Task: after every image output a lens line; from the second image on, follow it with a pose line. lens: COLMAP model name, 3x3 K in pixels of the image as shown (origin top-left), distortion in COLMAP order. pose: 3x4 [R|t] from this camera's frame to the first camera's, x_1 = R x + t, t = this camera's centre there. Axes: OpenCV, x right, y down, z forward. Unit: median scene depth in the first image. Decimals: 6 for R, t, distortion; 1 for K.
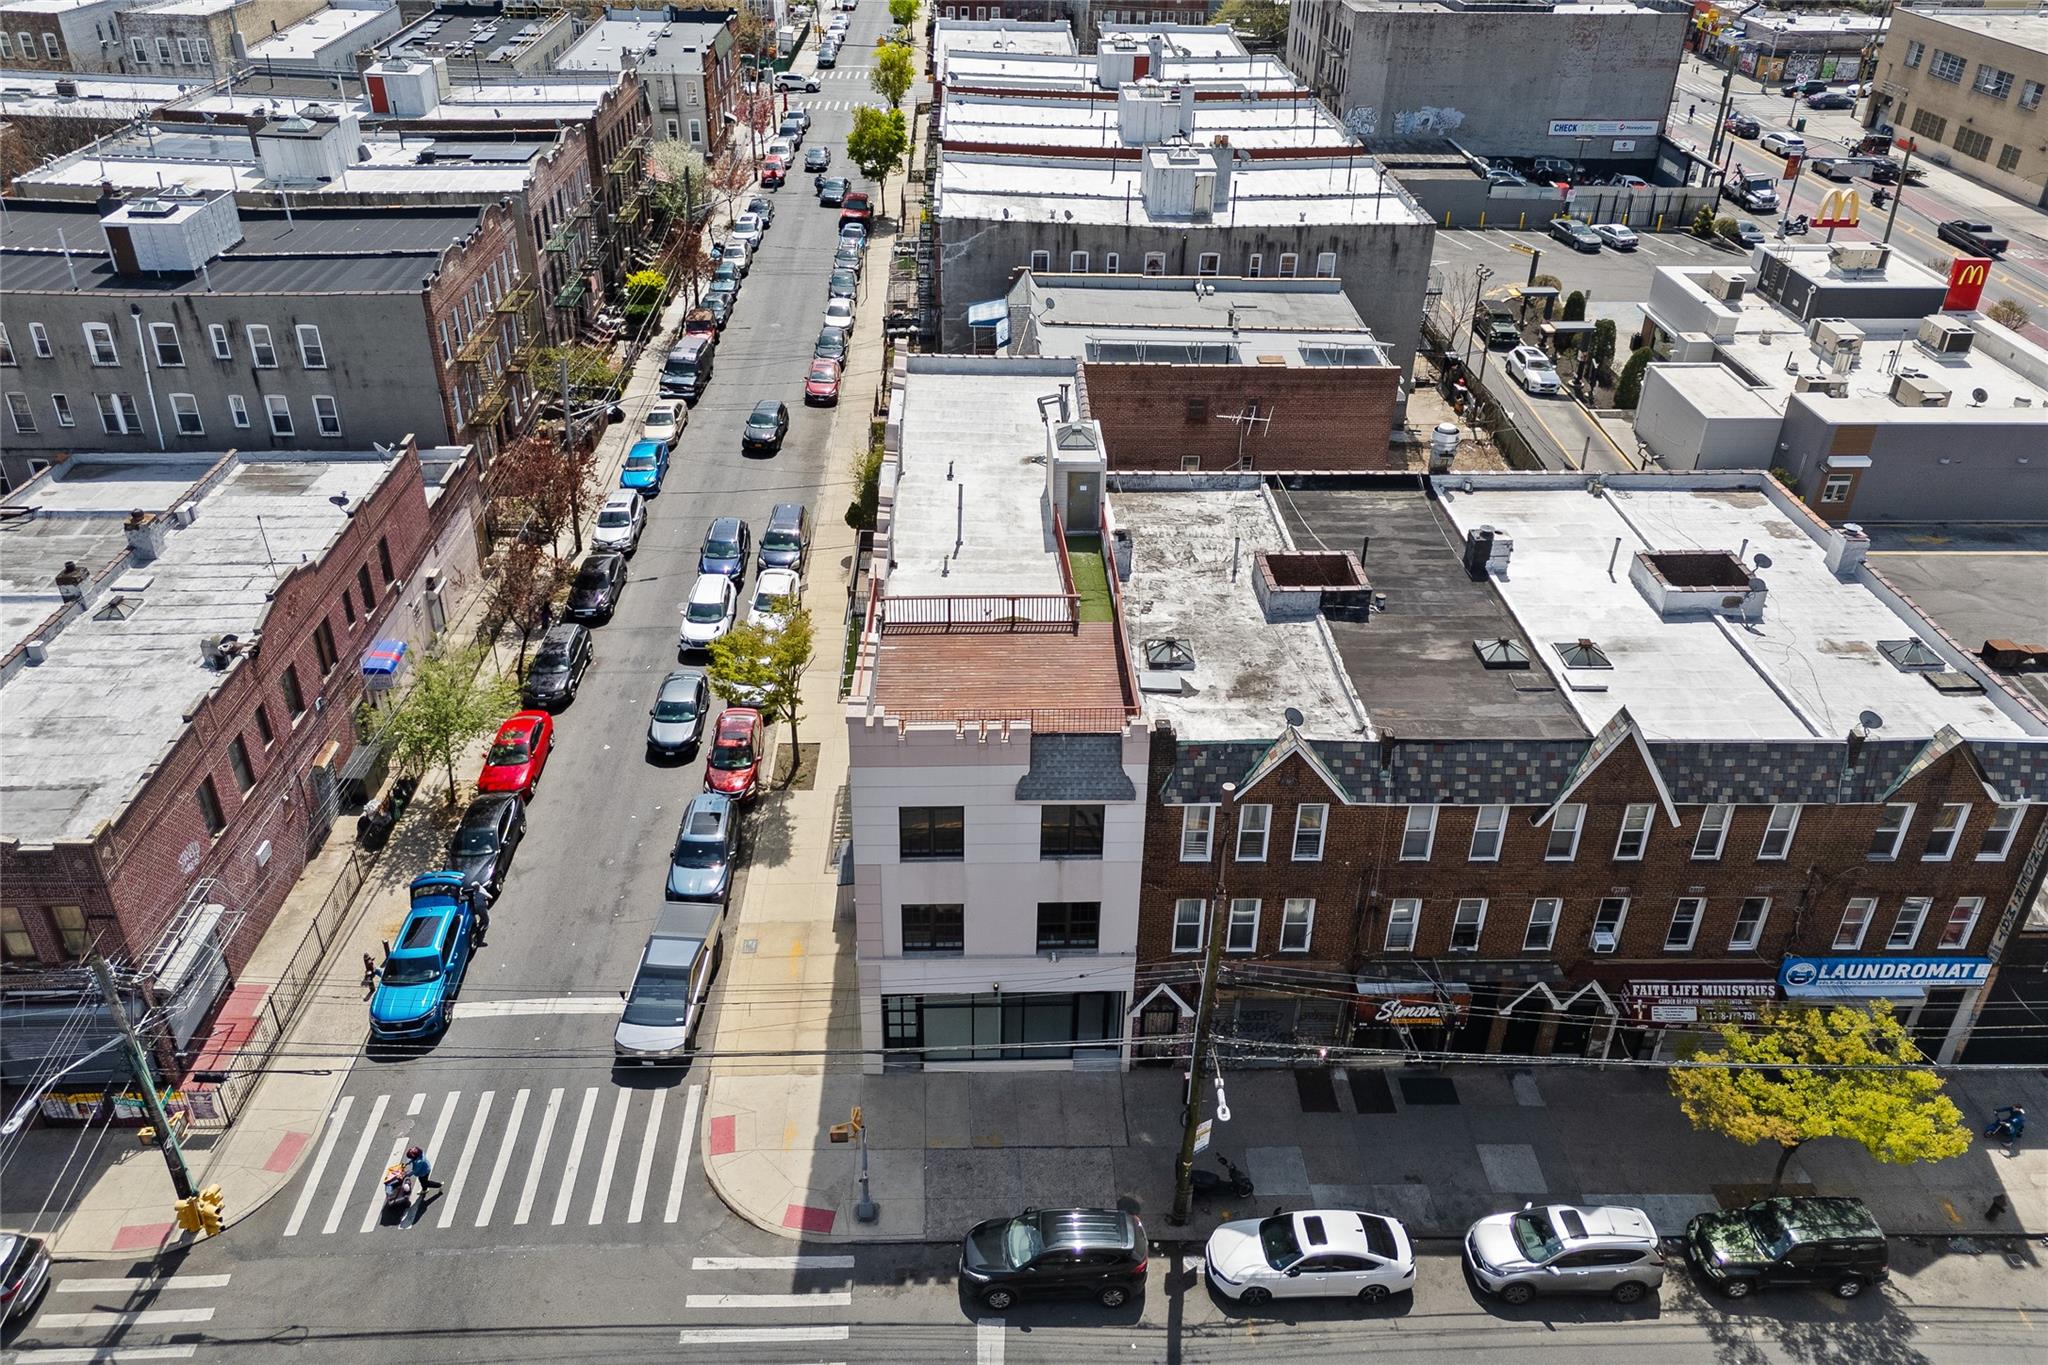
lens RADIAL K [[1495.1, 0, 978.7], [0, 1495.1, 689.0], [0, 0, 1]] dist [0.142457, -0.279611]
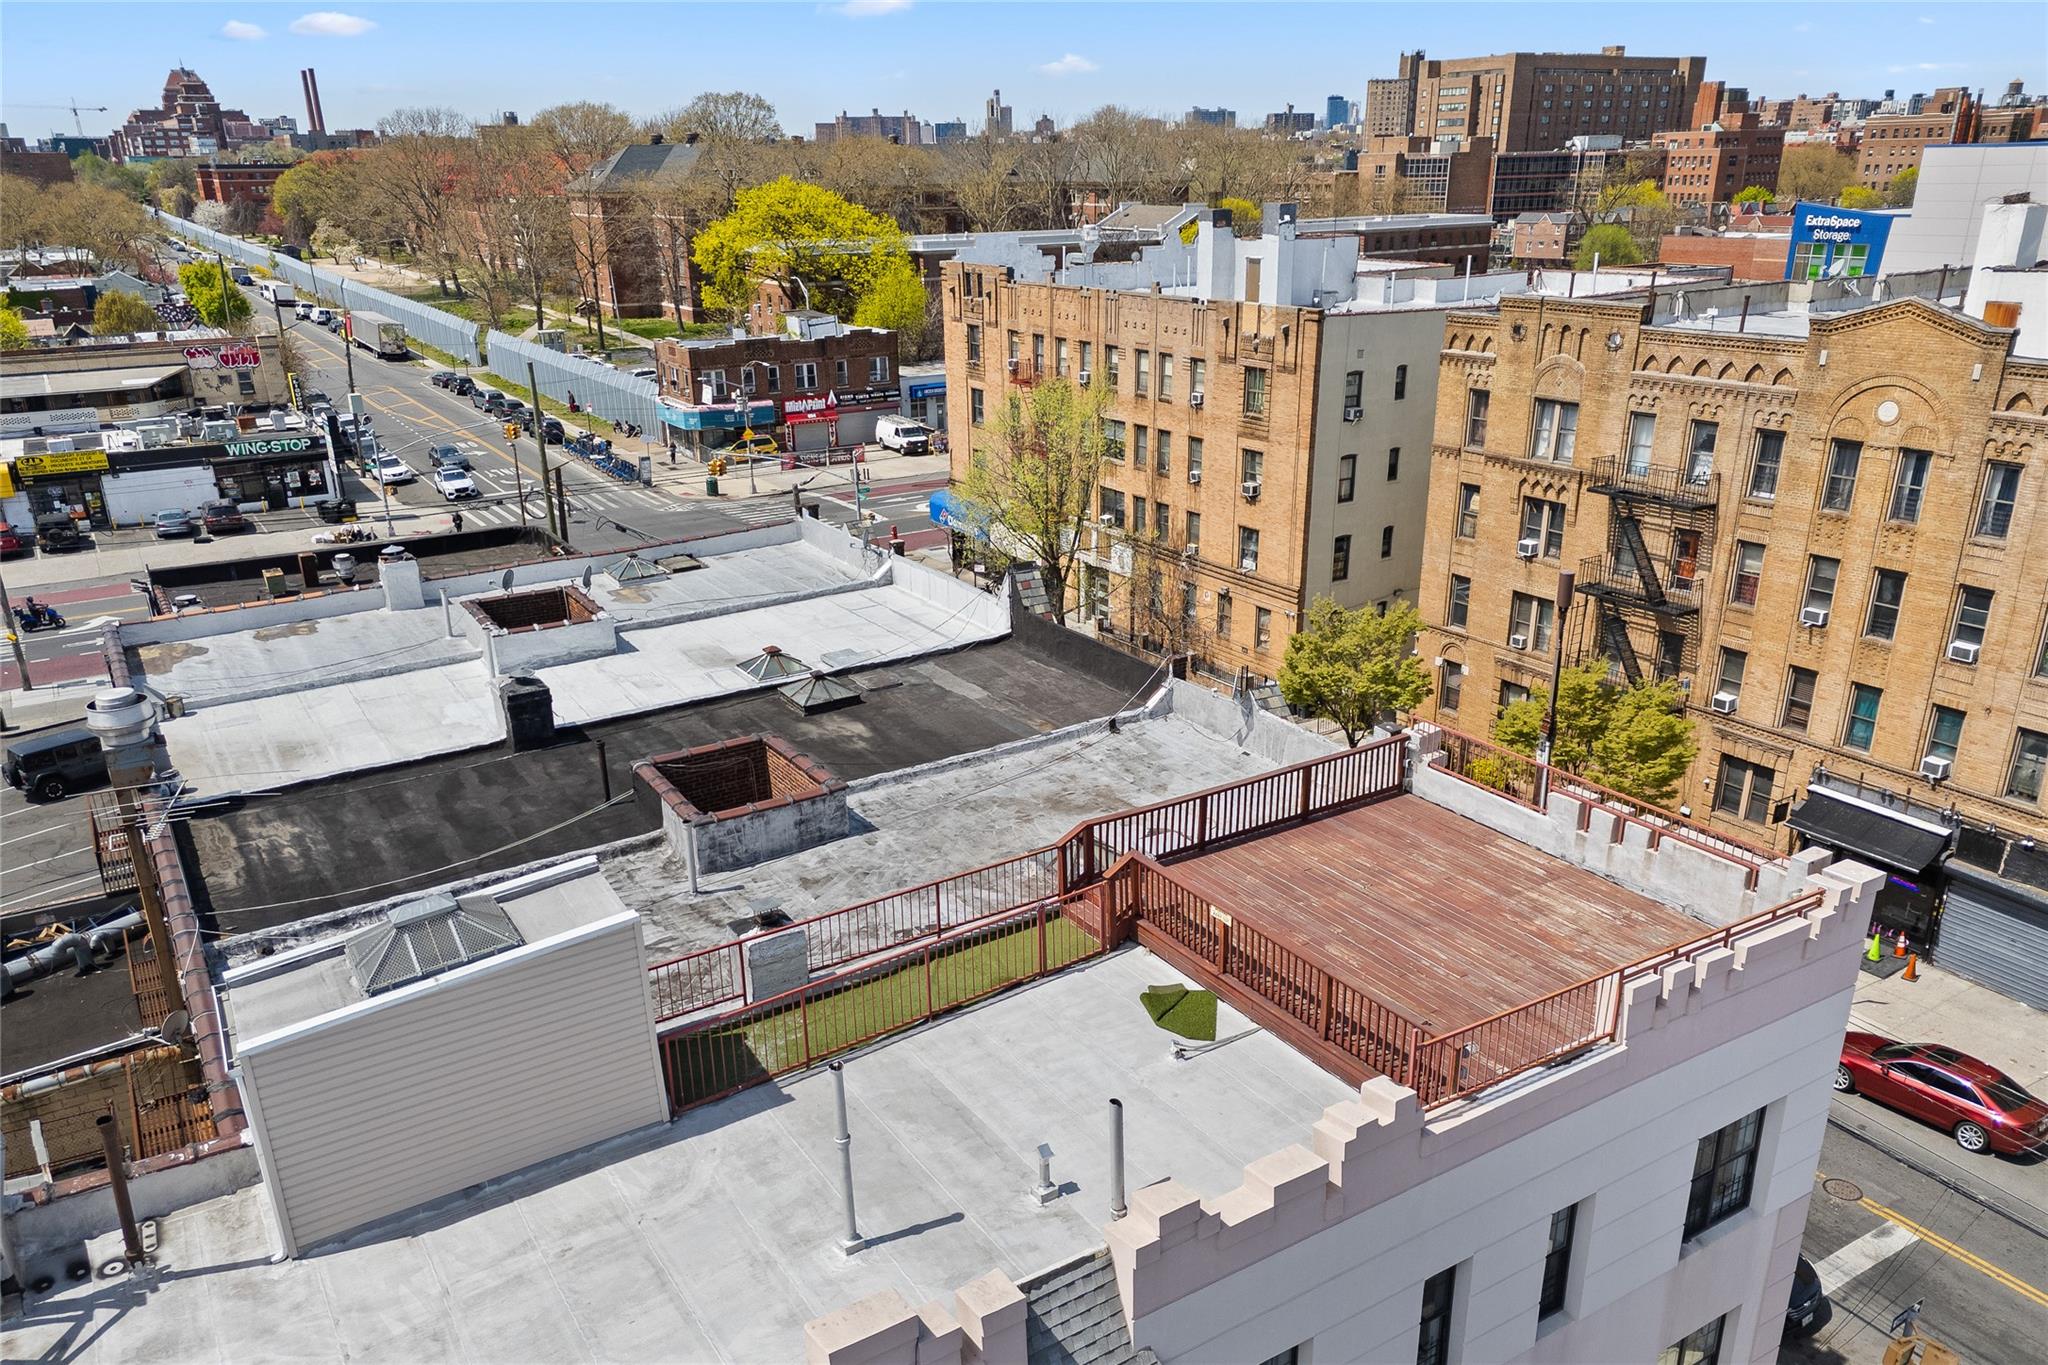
lens RADIAL K [[1470.0, 0, 1018.2], [0, 1470.0, 766.1], [0, 0, 1]] dist [0.068626, -0.056728]
pose [[-0.516569, -0.320363, 0.794056, -0.275497], [0.463575, 0.675057, 0.573930, -0.363613], [-0.719899, 0.664579, -0.200201, 1.105187]]
